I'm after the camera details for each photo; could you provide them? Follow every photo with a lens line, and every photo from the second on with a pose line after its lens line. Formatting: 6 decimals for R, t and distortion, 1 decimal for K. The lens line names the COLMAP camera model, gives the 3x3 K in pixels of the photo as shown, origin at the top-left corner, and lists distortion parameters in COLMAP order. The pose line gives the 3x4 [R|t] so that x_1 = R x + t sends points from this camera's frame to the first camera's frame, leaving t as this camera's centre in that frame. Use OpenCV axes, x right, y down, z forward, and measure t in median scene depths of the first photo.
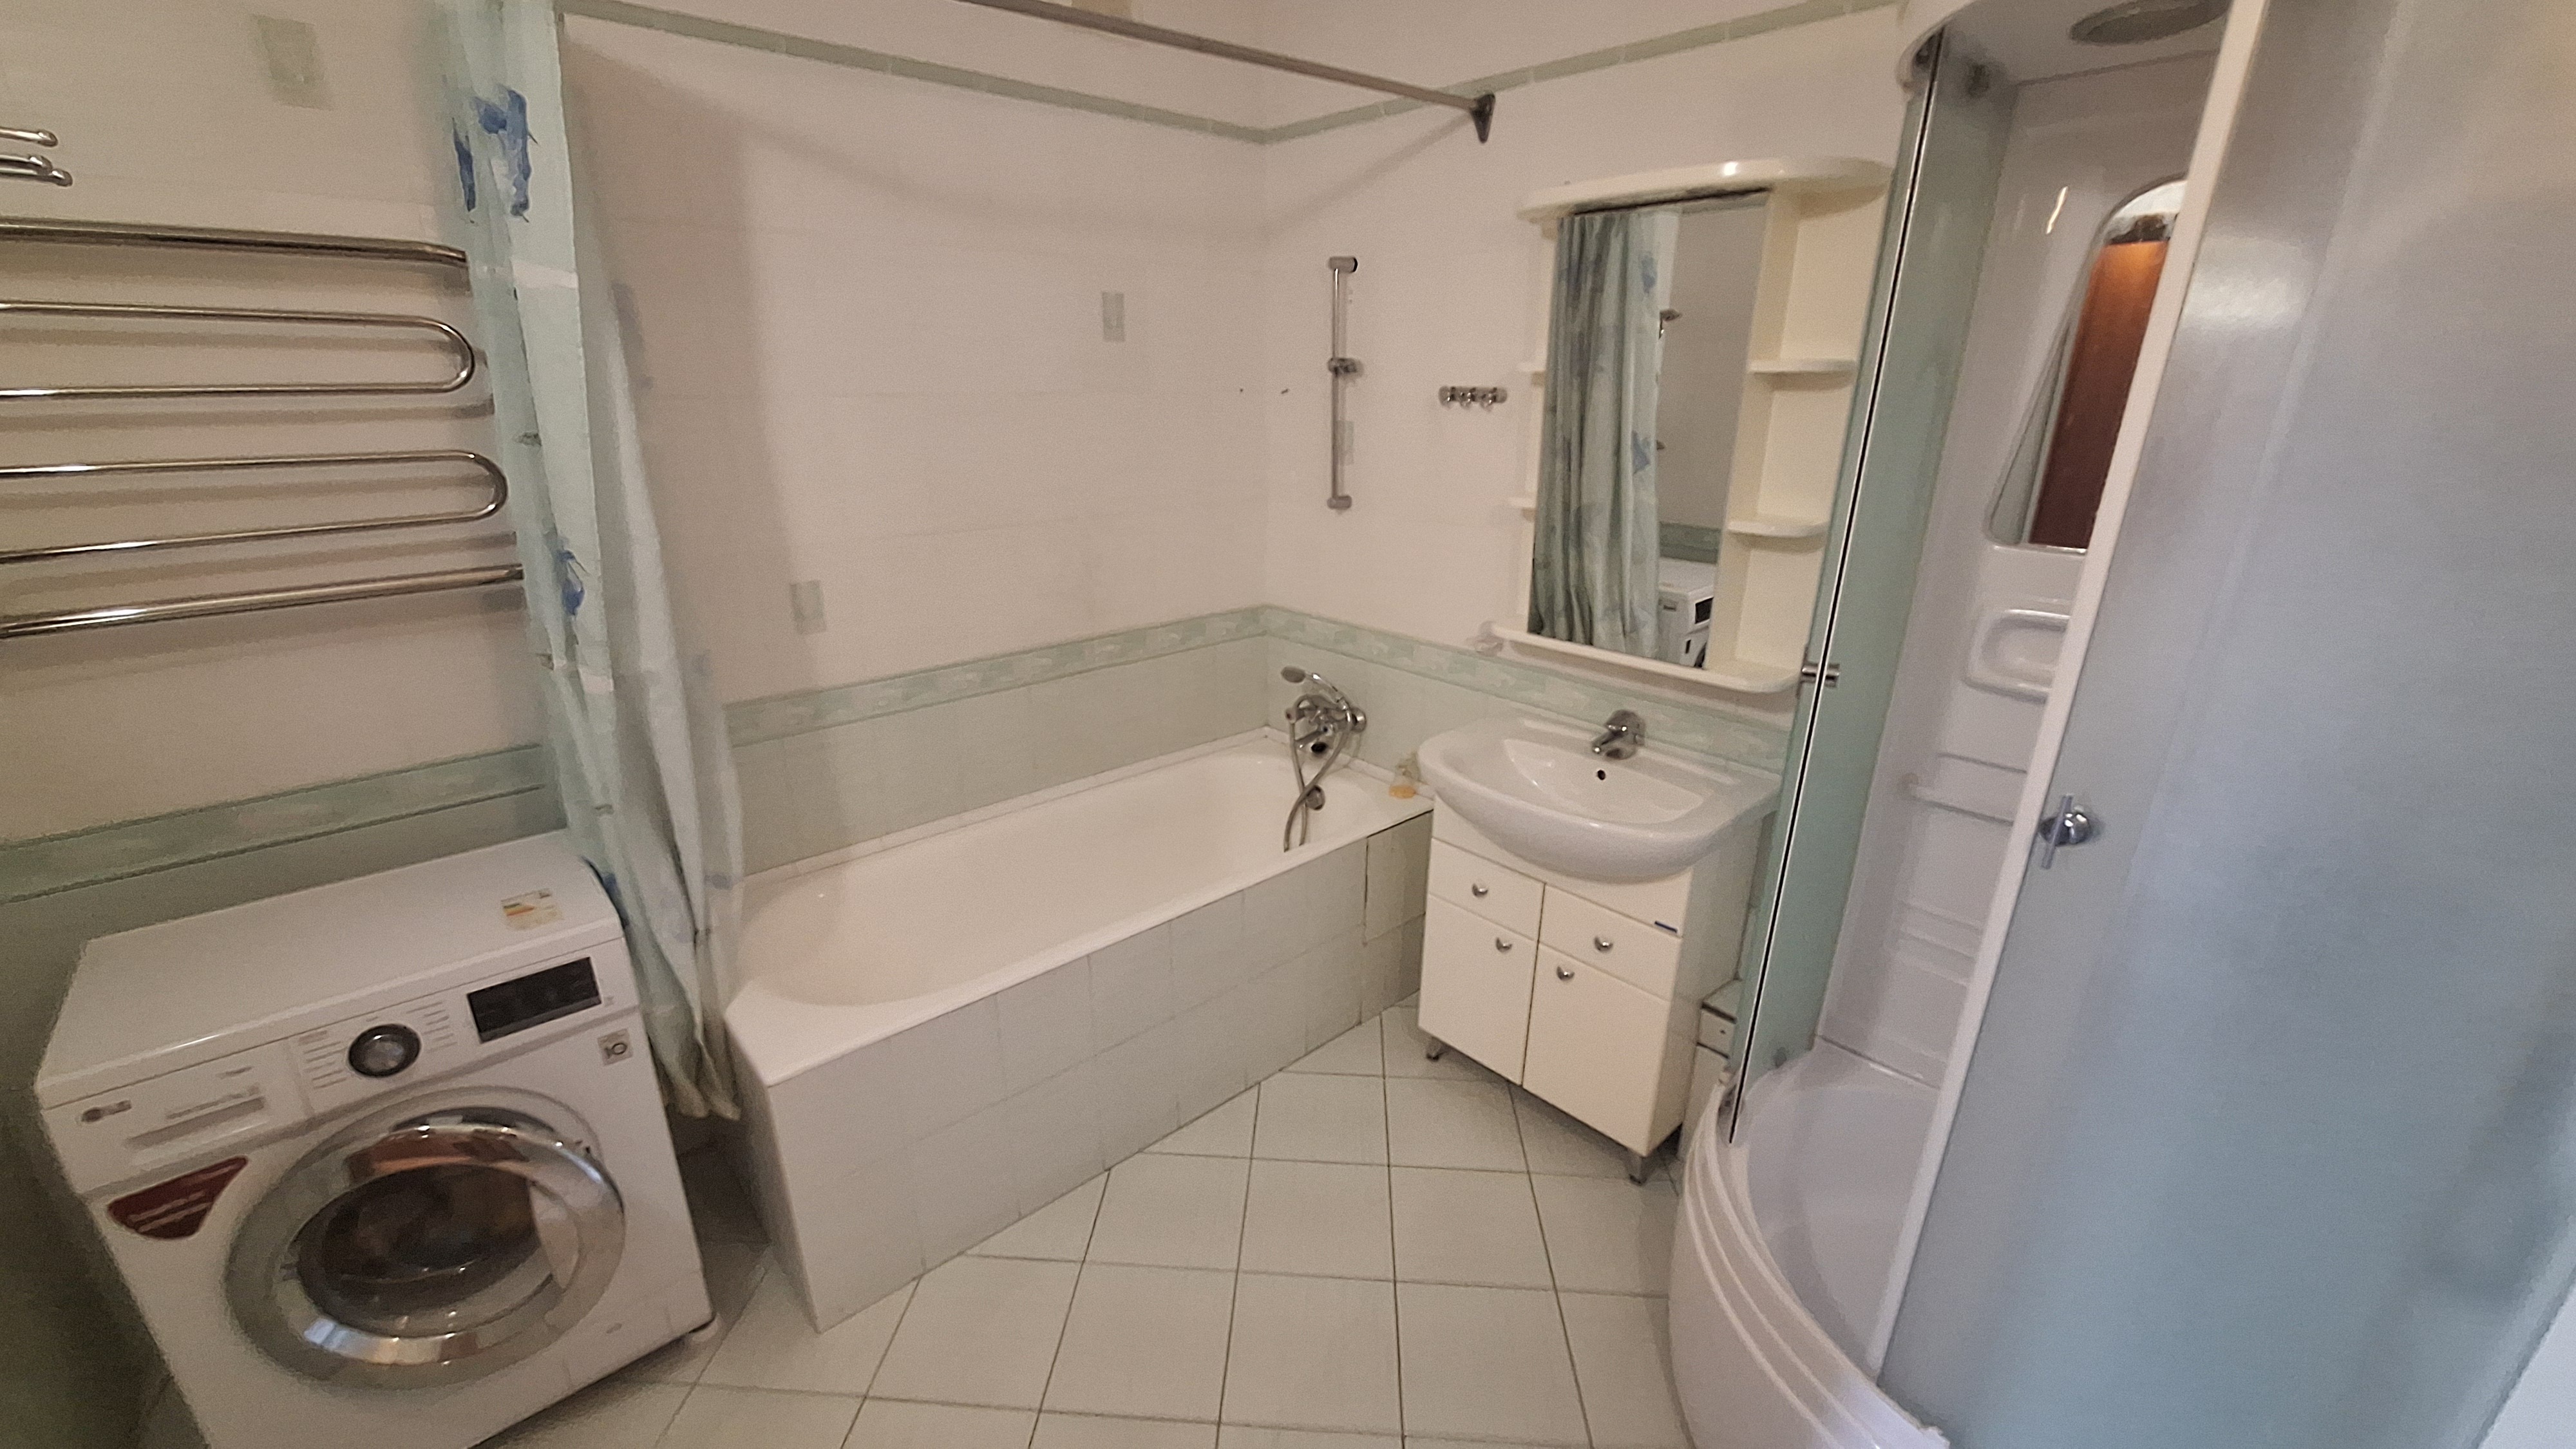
lens RADIAL K [[1025.3, 0, 1275.7], [0, 1025.3, 732.6], [0, 0, 1]] dist [-0.012348, 0.003636]
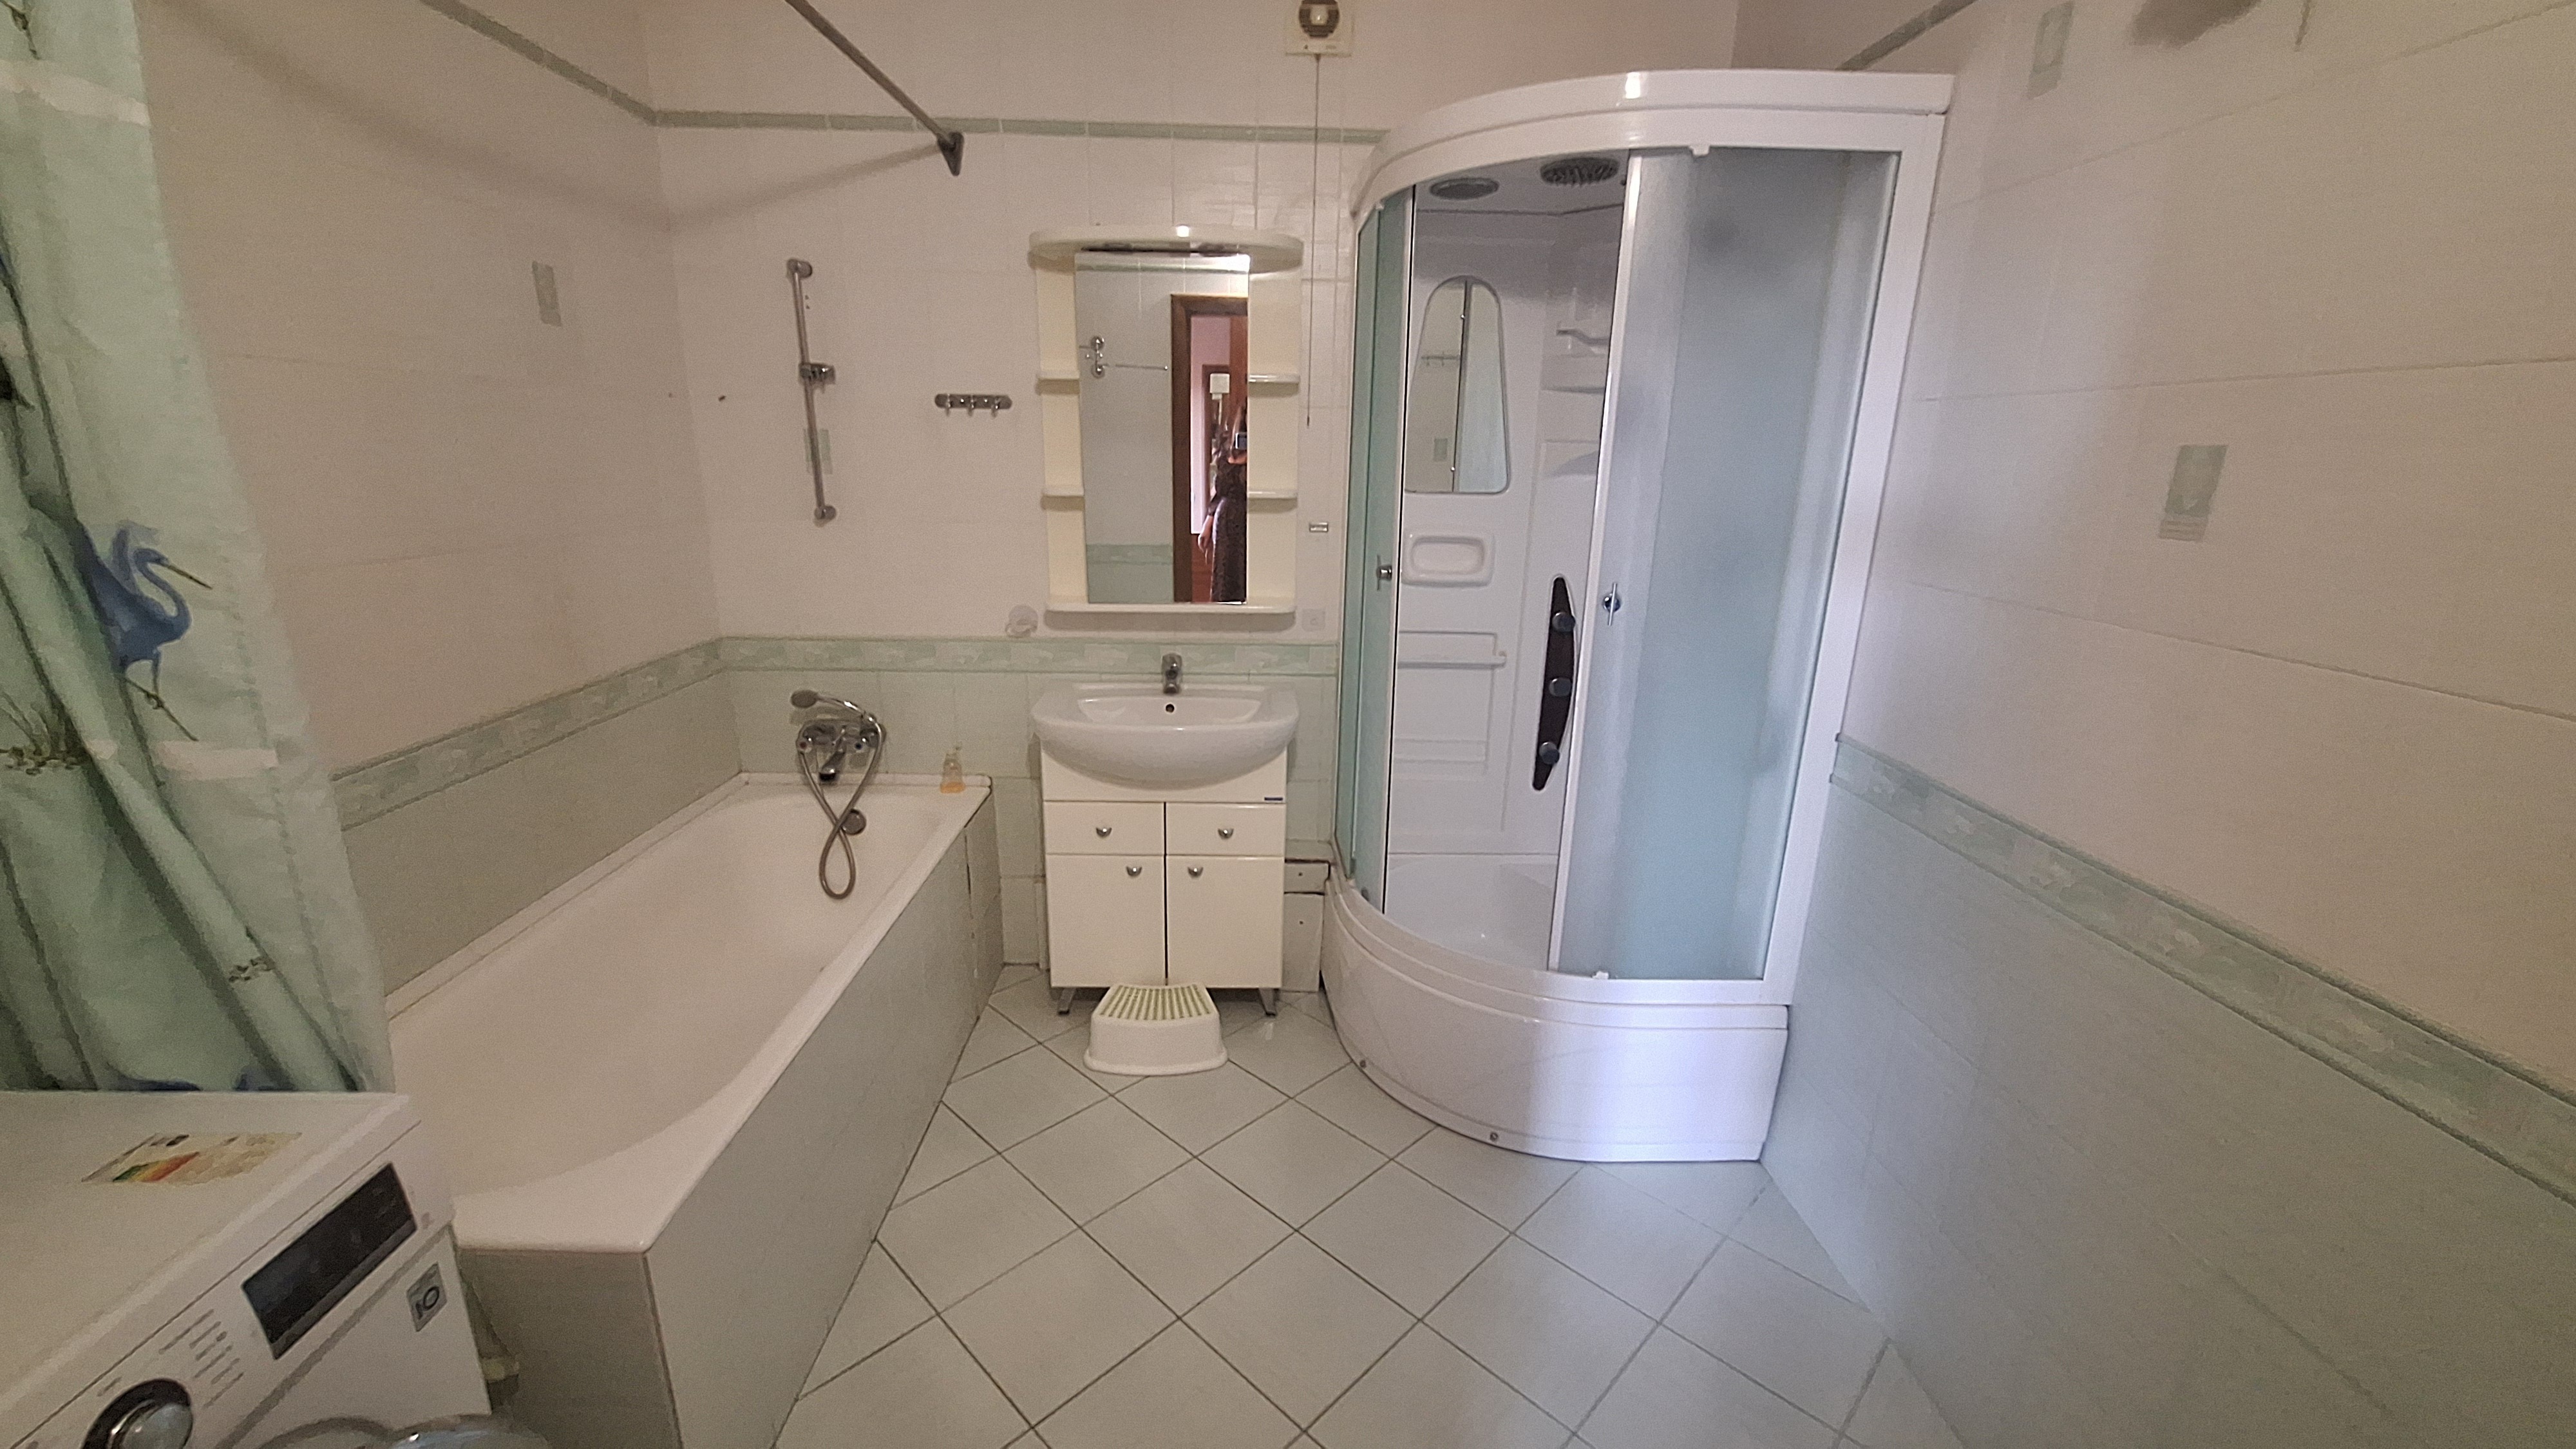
lens RADIAL K [[1025.3, 0, 1272.0], [0, 1025.3, 734.2], [0, 0, 1]] dist [-0.012348, 0.003636]
pose [[0.651748, -0.196597, 0.732512, -0.446570], [0.239258, 0.969798, 0.047403, 0.036974], [-0.719708, 0.144365, 0.679101, 0.075555]]
